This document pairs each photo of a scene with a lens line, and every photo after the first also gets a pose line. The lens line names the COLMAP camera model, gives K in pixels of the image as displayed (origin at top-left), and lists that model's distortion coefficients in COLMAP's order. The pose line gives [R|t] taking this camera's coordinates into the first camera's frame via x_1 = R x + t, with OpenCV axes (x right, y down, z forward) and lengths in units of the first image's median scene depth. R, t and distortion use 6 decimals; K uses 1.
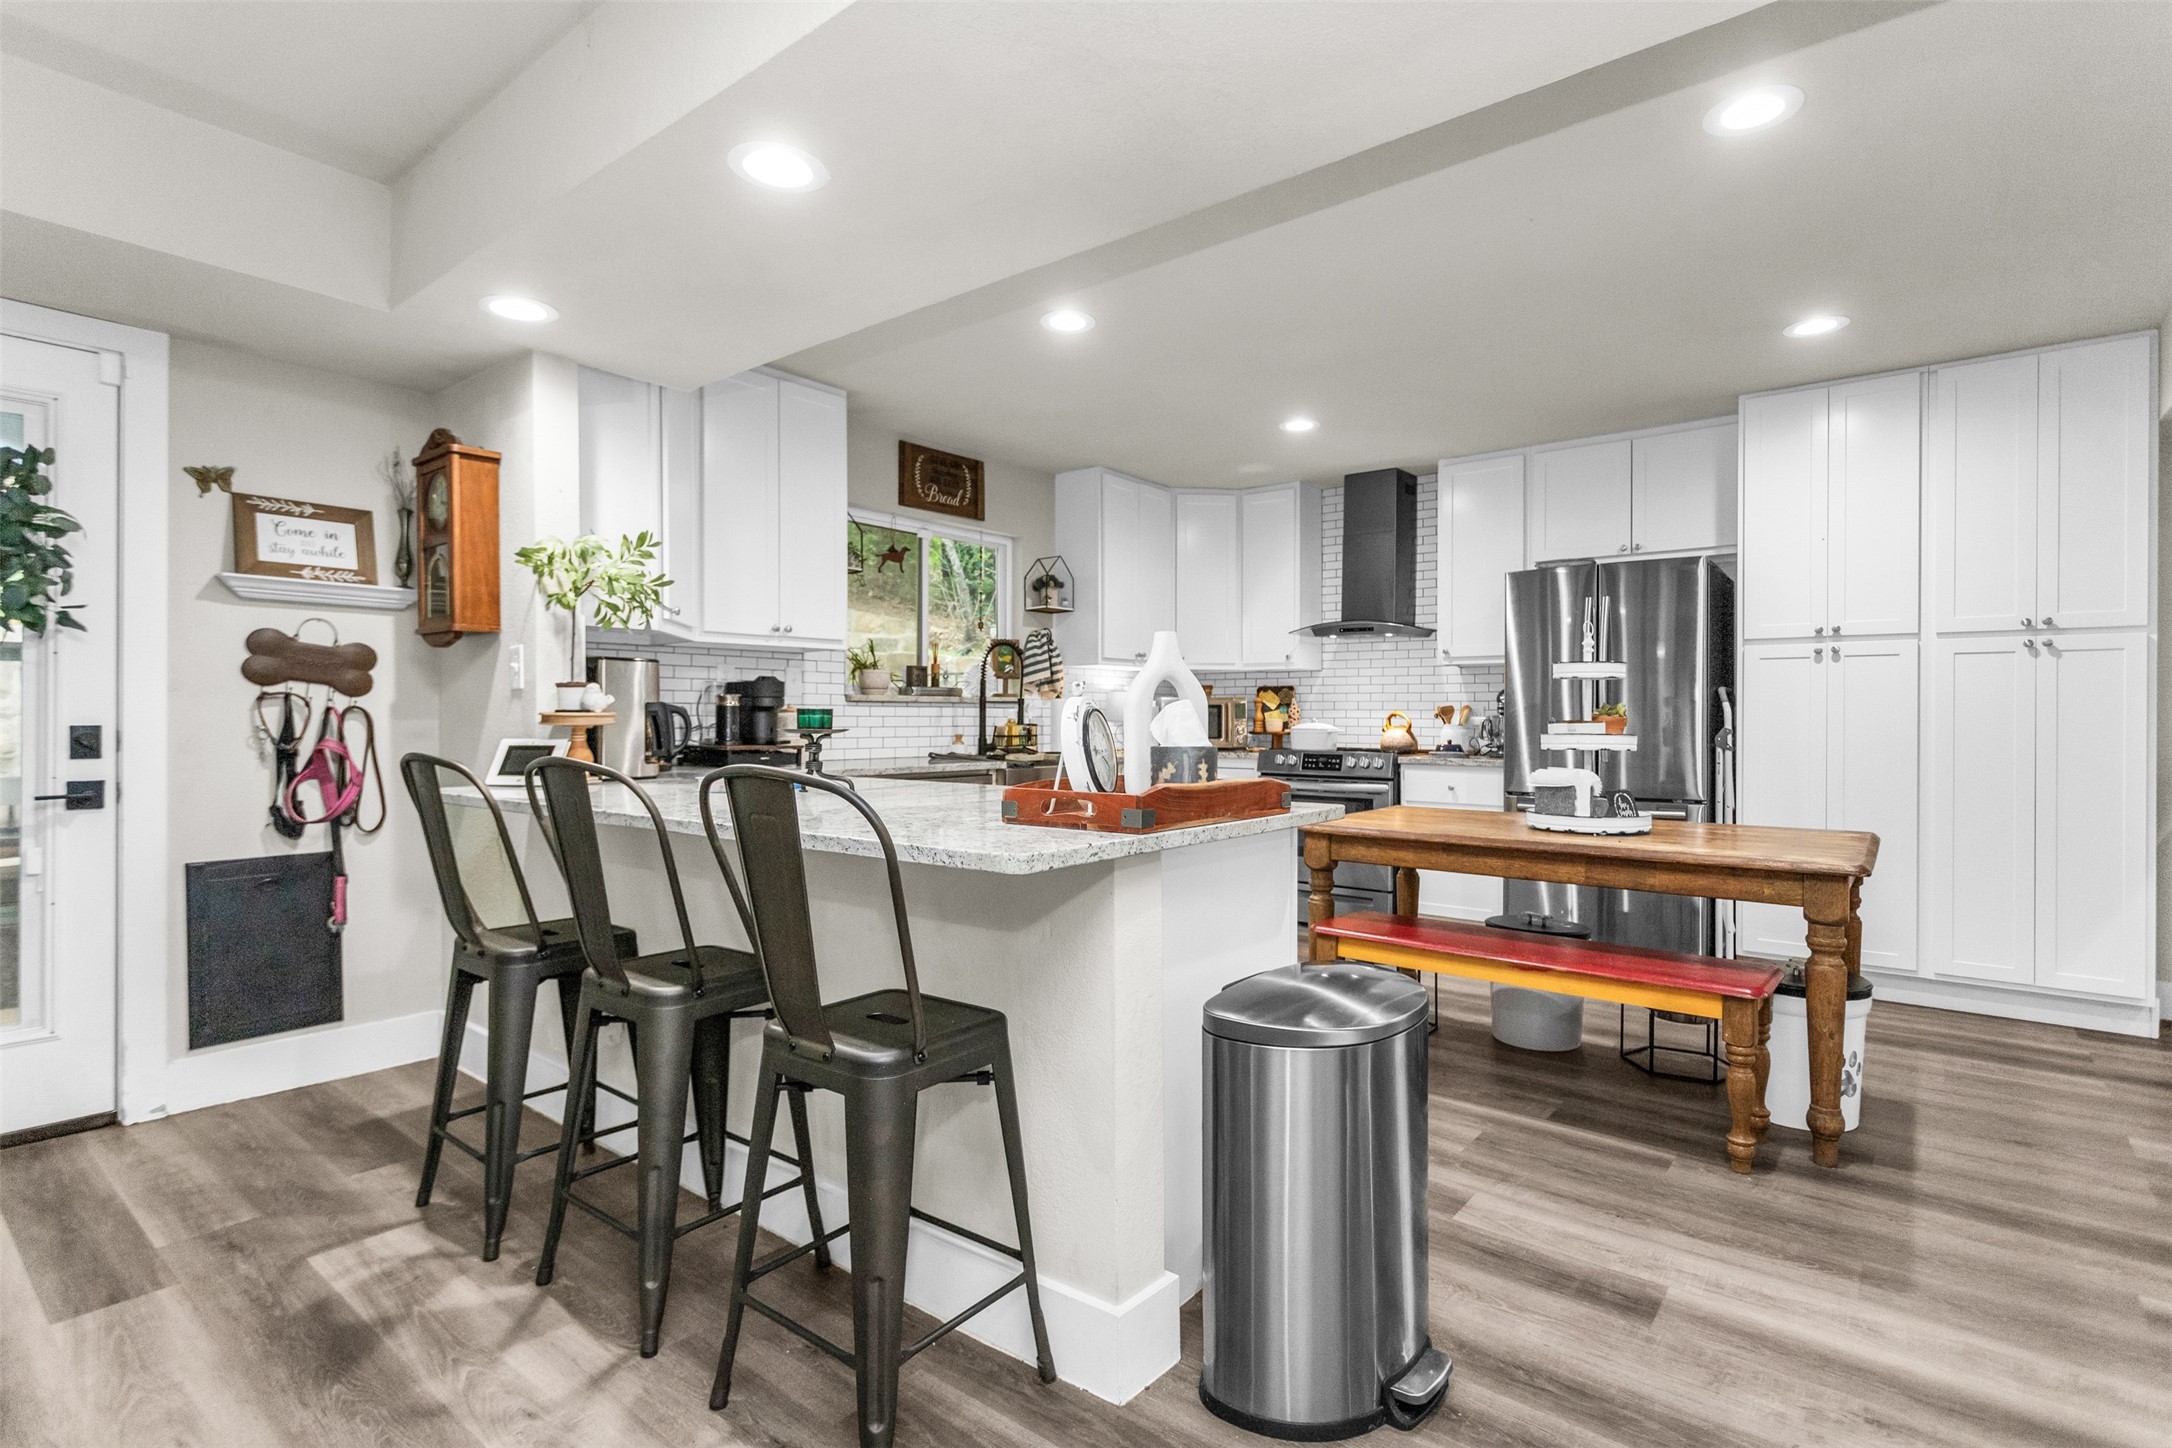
lens RADIAL K [[1050.9, 0, 1083.6], [0, 1050.9, 717.9], [0, 0, 1]] dist [0.000318, 0.002418]
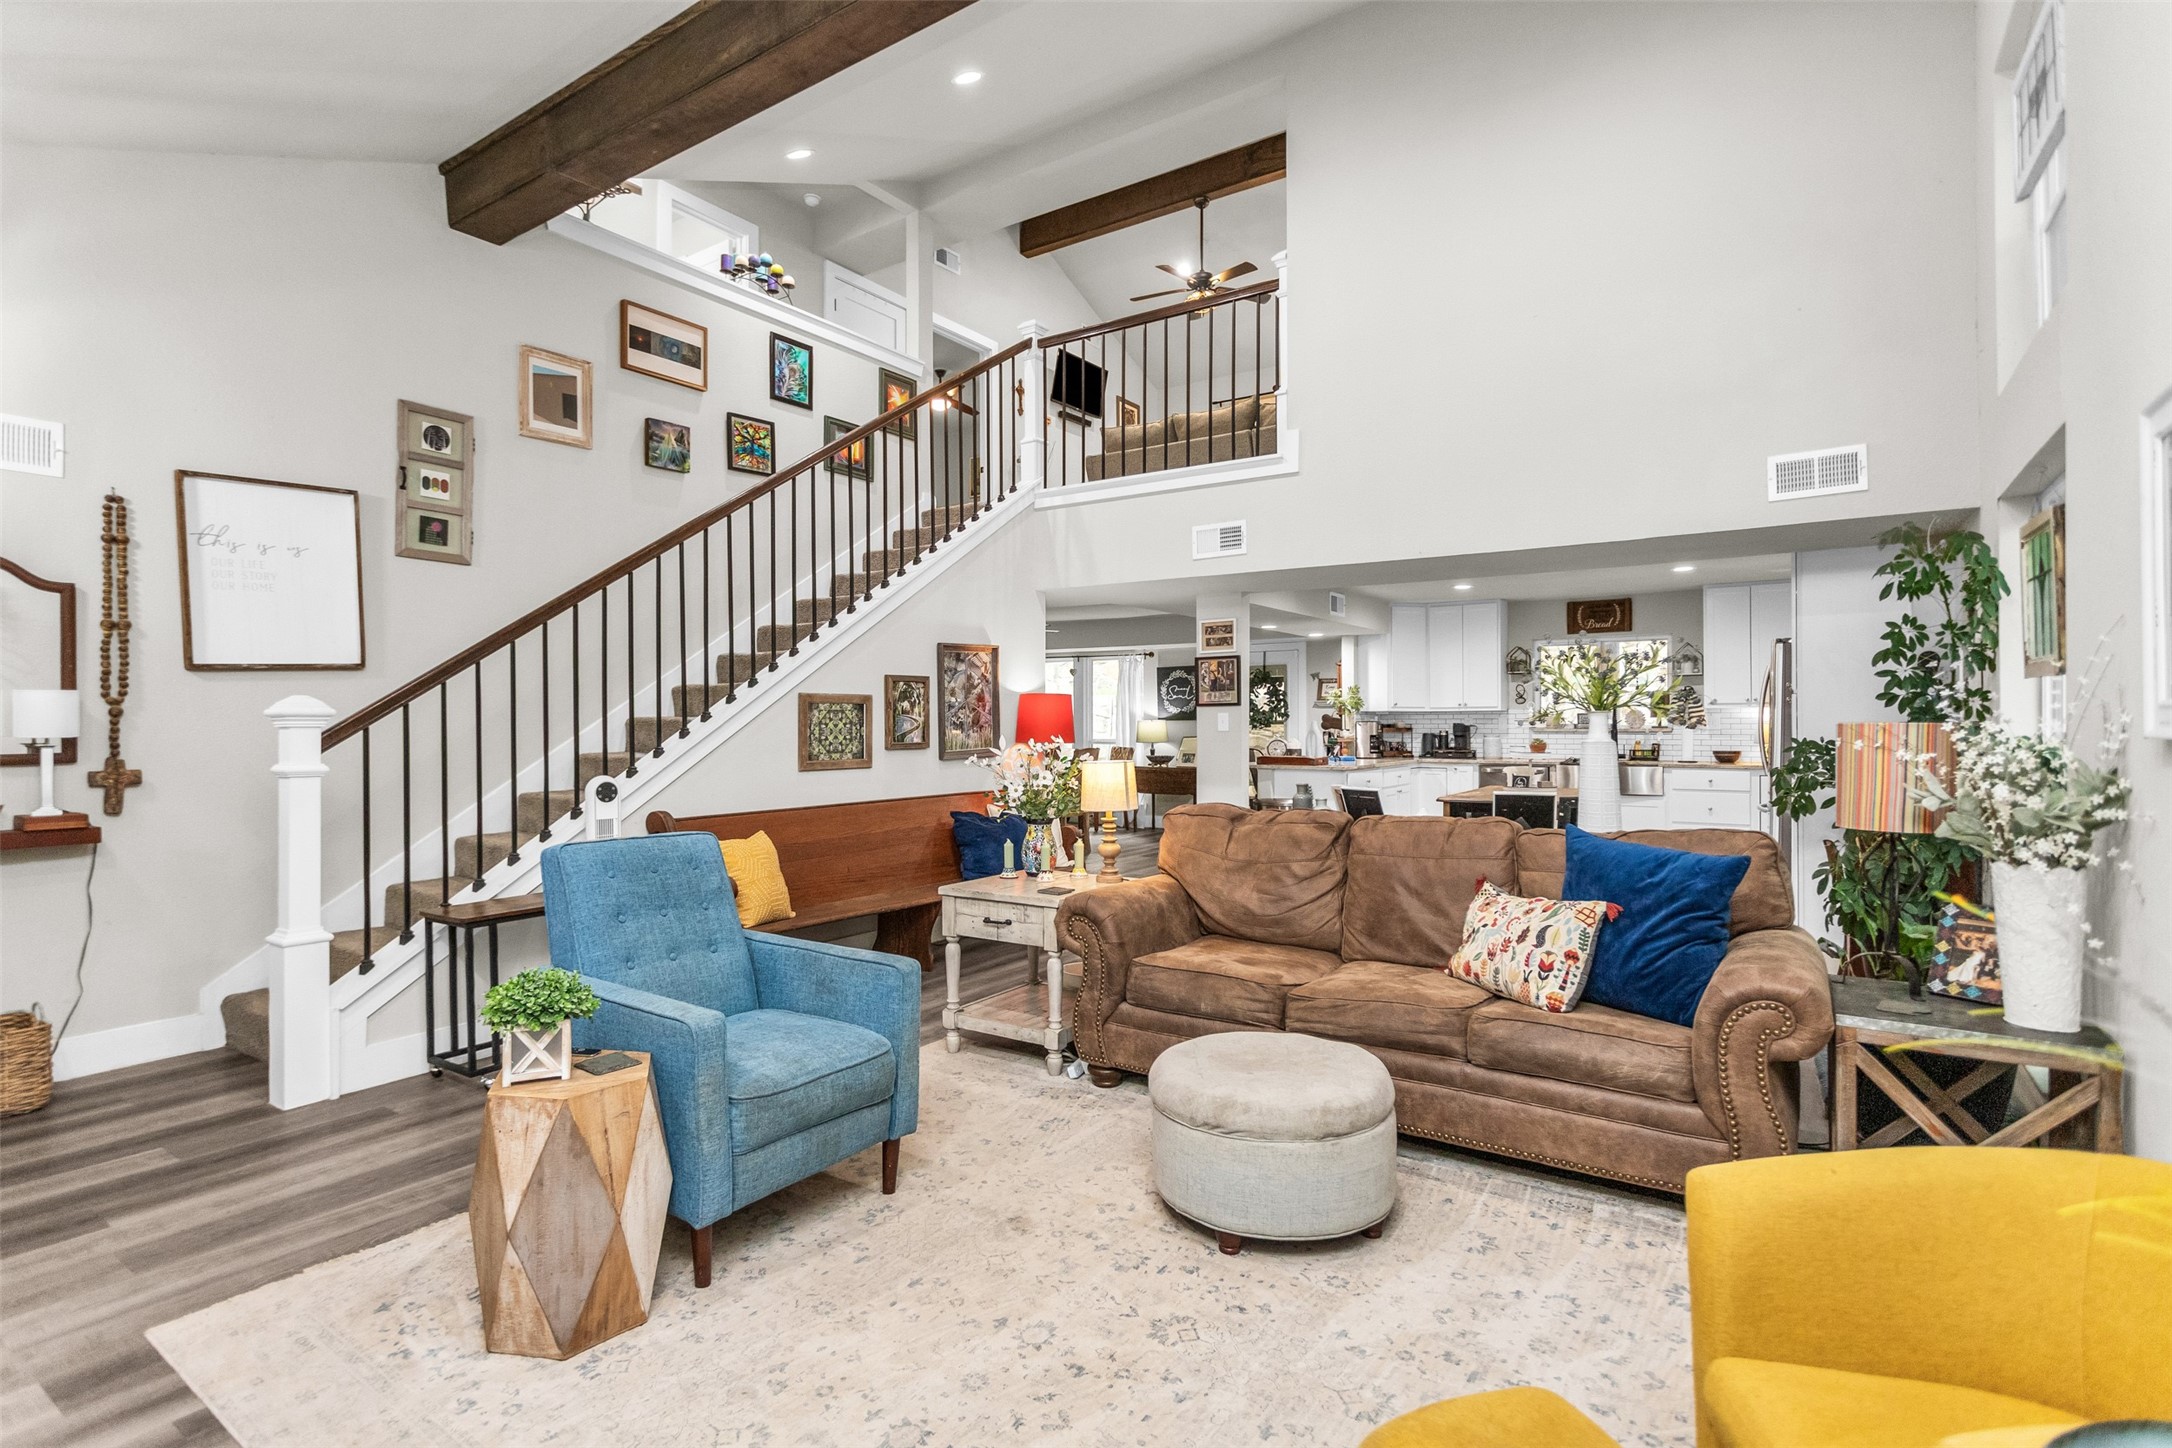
lens RADIAL K [[1050.9, 0, 1087.6], [0, 1050.9, 714.2], [0, 0, 1]] dist [0.000318, 0.002418]
pose [[0.081228, -0.012261, -0.996620, 1.763113], [0.001702, 0.999925, -0.012162, -0.025791], [0.996694, -0.000709, 0.081243, -0.085747]]
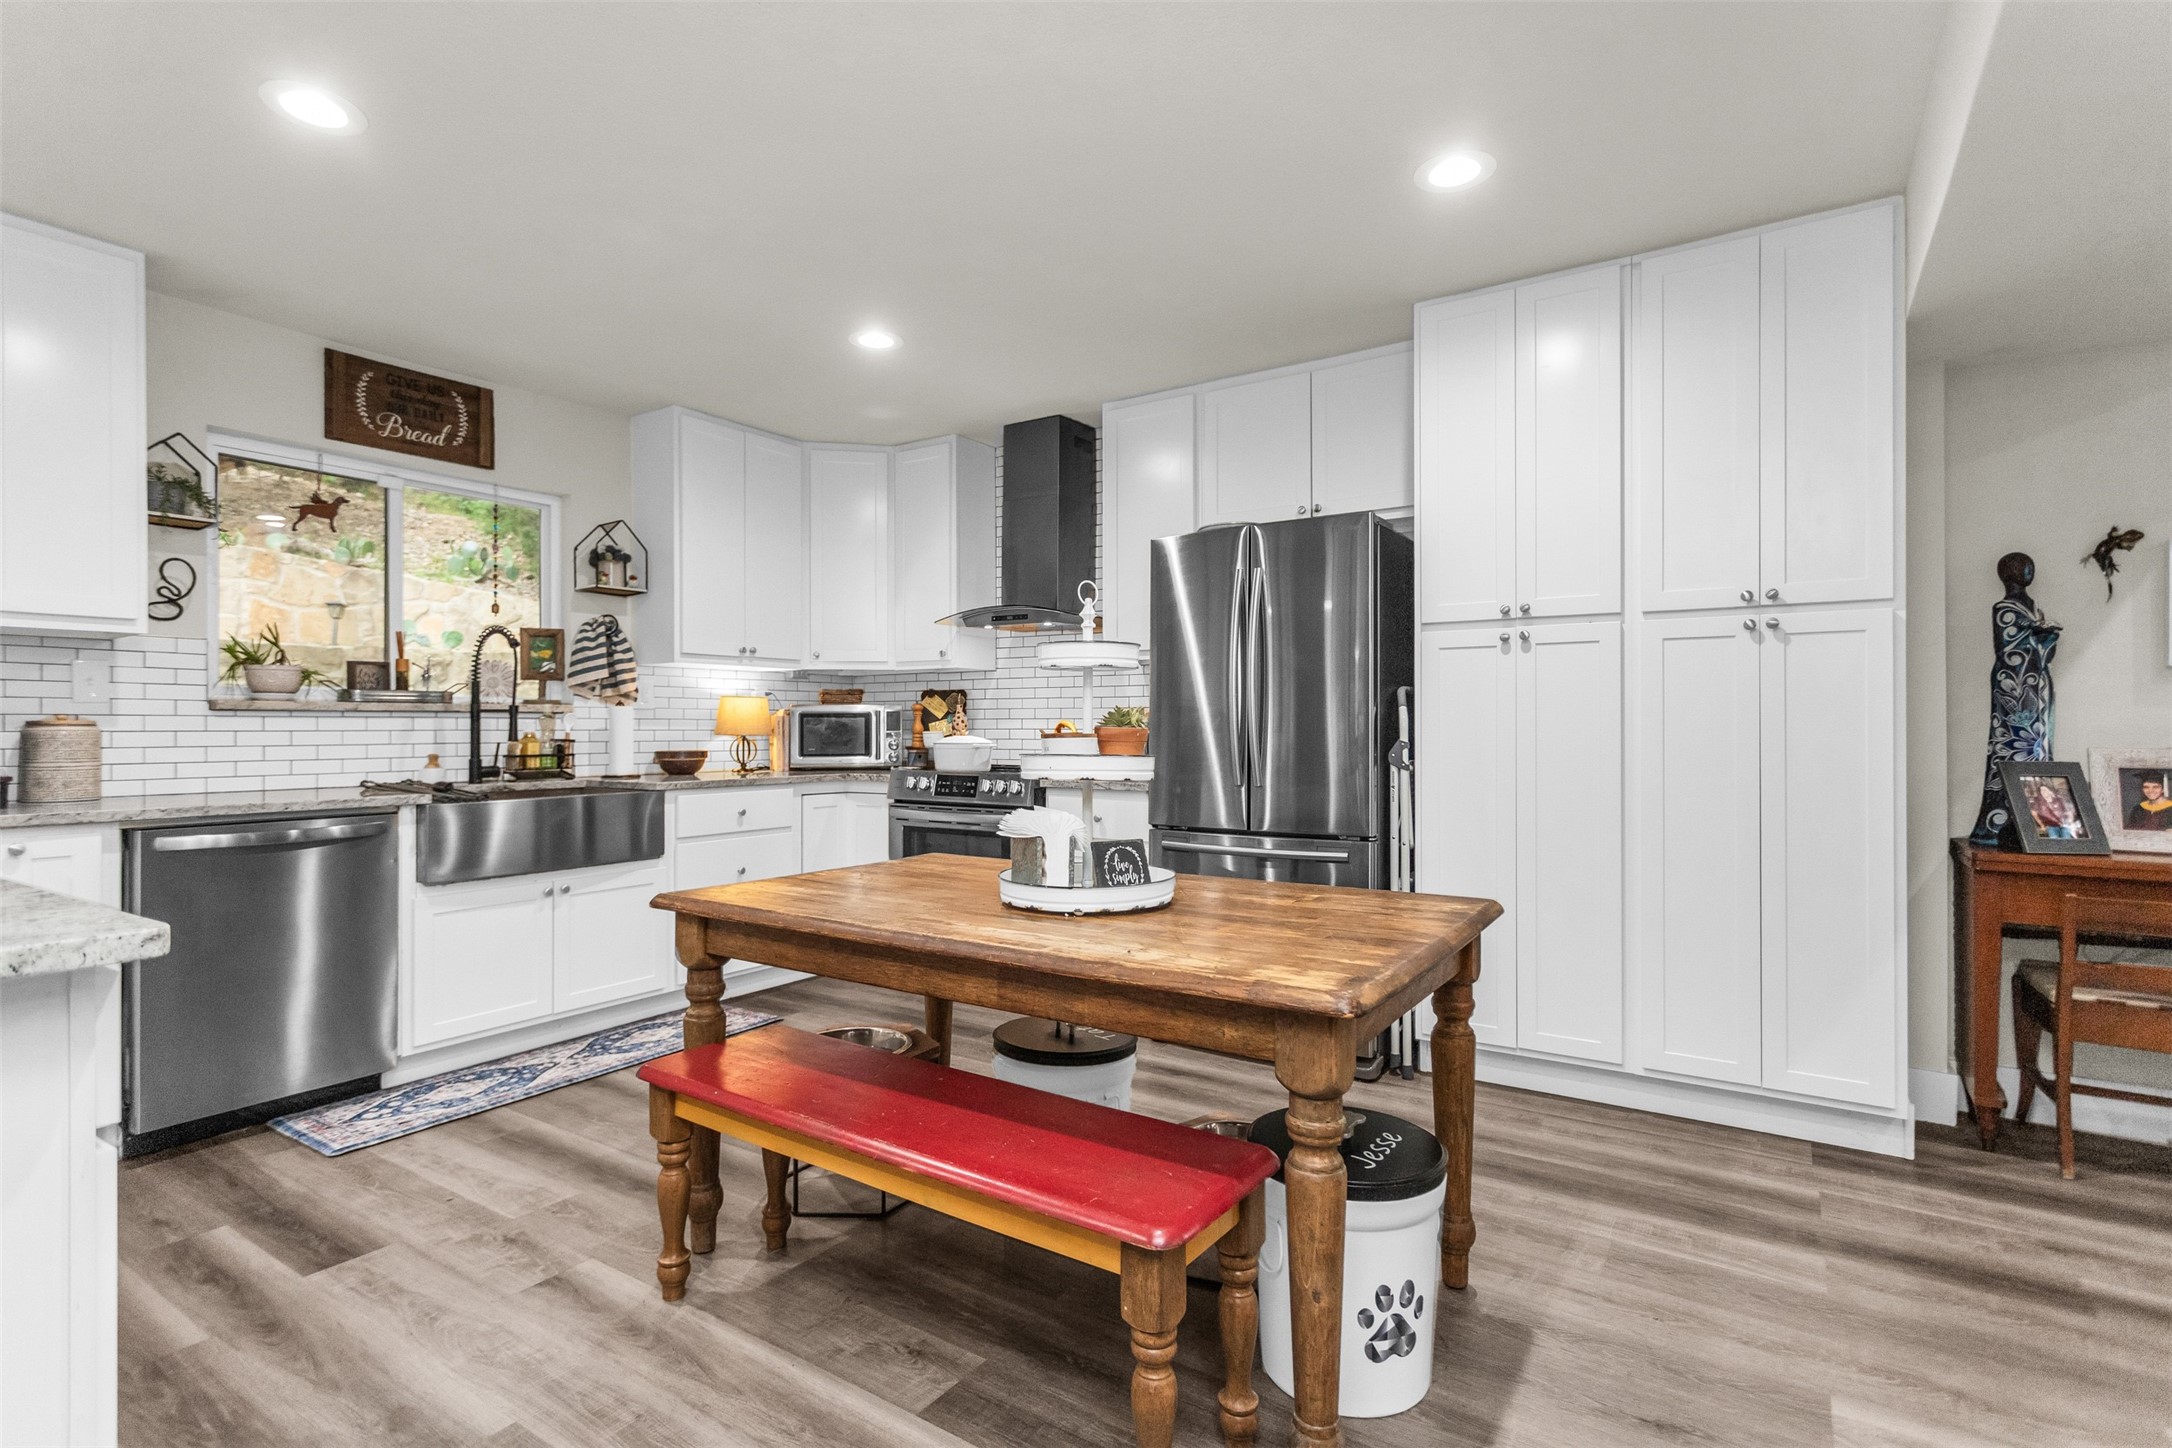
lens RADIAL K [[1050.9, 0, 1084.6], [0, 1050.9, 722.4], [0, 0, 1]] dist [0.000318, 0.002418]
pose [[0.996017, -0.004766, 0.089039, 0.279441], [0.005242, 0.999973, -0.005107, -0.000566], [-0.089012, 0.005553, 0.996015, 0.233859]]
